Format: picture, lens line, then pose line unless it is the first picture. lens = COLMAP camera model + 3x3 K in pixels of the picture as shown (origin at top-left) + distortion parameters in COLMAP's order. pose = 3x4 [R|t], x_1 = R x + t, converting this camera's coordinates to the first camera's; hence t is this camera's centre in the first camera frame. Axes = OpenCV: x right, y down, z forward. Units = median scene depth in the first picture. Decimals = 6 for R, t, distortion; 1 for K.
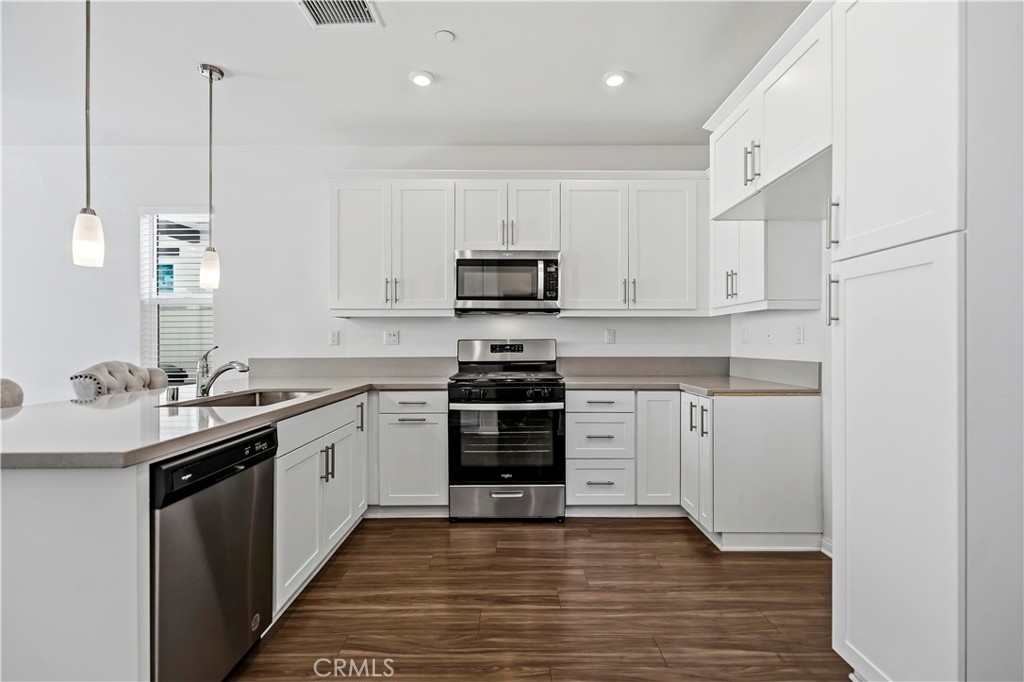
lens RADIAL K [[460.1, 0, 512.6], [0, 460.1, 336.9], [0, 0, 1]] dist [-0.001965, 0.000410]
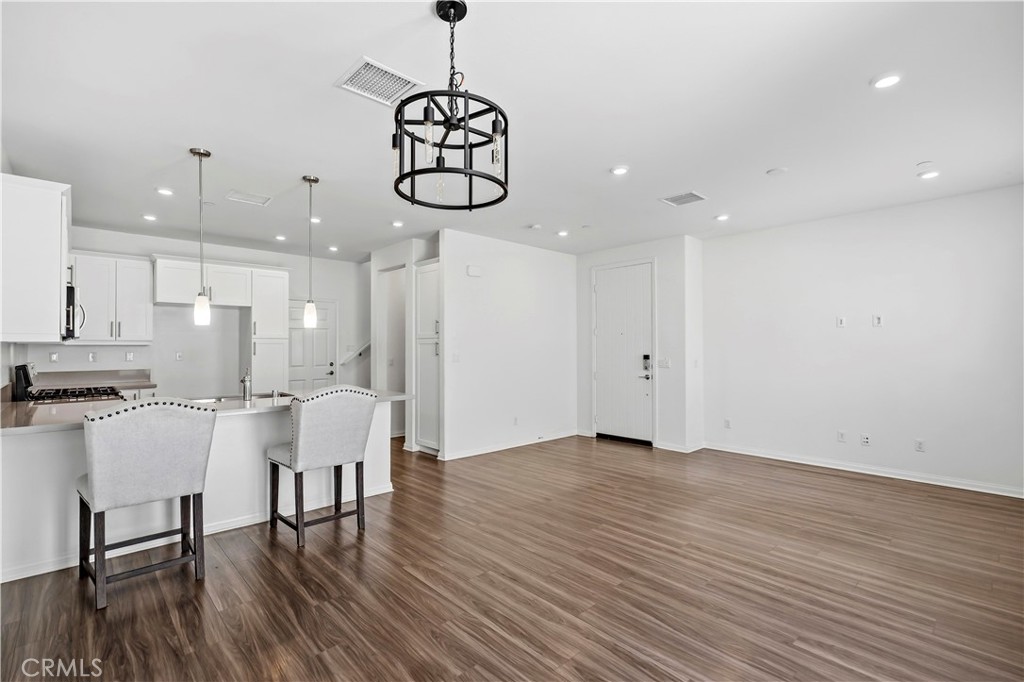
lens RADIAL K [[460.1, 0, 512.7], [0, 460.1, 344.3], [0, 0, 1]] dist [-0.001965, 0.000410]
pose [[-0.671118, 0.007876, 0.741309, -1.900659], [-0.006988, 0.999832, -0.016950, -0.034857], [-0.741318, -0.016556, -0.670950, 1.055862]]
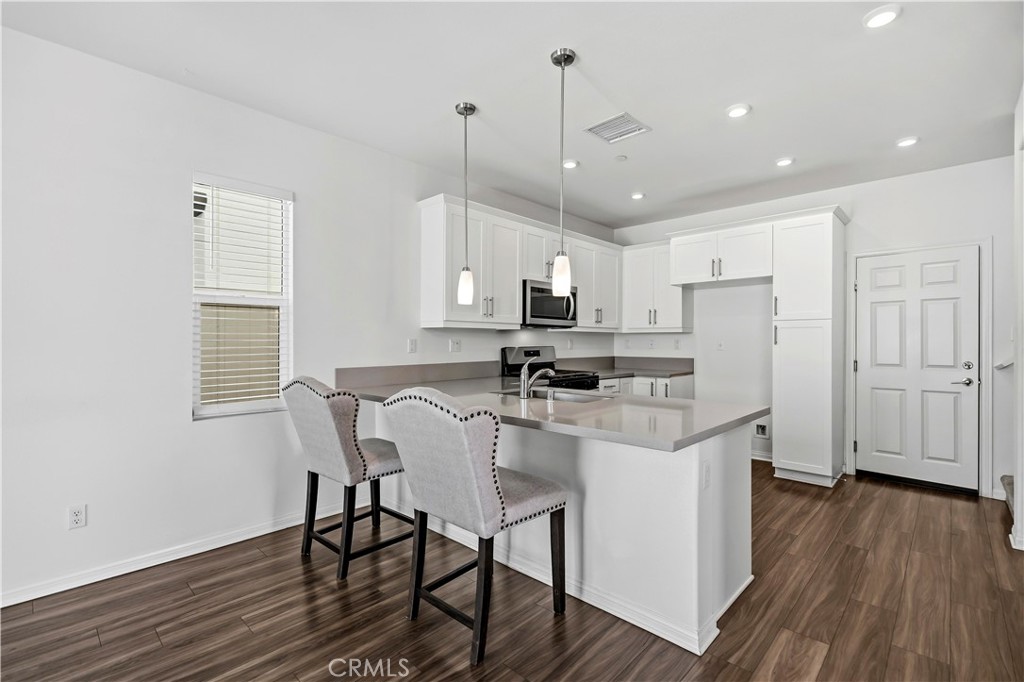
lens RADIAL K [[460.1, 0, 512.9], [0, 460.1, 343.8], [0, 0, 1]] dist [-0.001965, 0.000410]
pose [[0.695780, -0.001238, 0.718254, -1.211067], [-0.012901, 0.999816, 0.014221, -0.025337], [-0.718139, -0.019161, 0.695636, 0.128305]]
